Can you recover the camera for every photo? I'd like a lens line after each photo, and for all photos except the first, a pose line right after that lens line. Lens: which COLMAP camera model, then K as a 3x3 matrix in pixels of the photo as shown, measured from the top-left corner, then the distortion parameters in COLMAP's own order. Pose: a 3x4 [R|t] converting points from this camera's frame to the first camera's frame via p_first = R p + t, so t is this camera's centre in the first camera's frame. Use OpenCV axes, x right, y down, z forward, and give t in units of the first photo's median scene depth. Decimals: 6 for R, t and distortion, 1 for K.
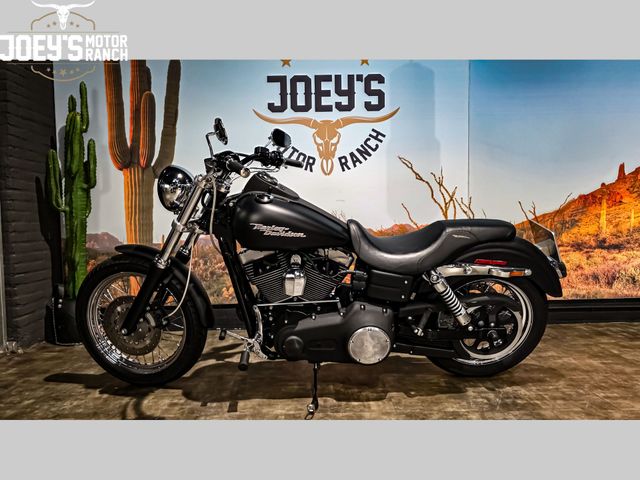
lens RADIAL K [[420.8, 0, 321.5], [0, 420.8, 234.4], [0, 0, 1]] dist [0.034538, -0.020865]
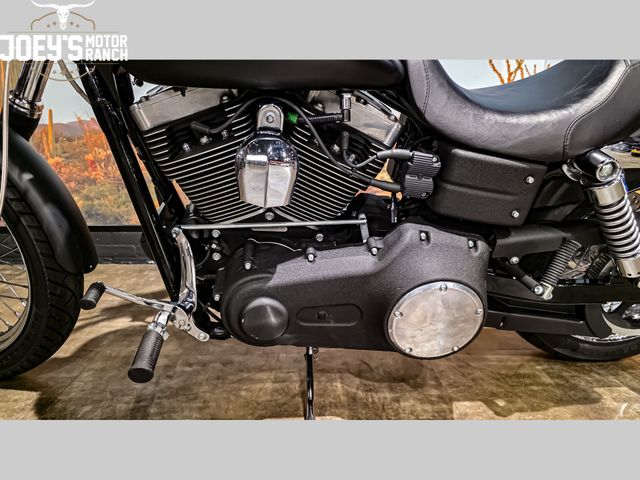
lens RADIAL K [[420.8, 0, 318.2], [0, 420.8, 236.9], [0, 0, 1]] dist [0.034538, -0.020865]
pose [[0.998420, 0.016974, 0.053572, -0.034214], [-0.026548, 0.982675, 0.183426, 0.093168], [-0.049531, -0.184558, 0.981573, 0.558877]]
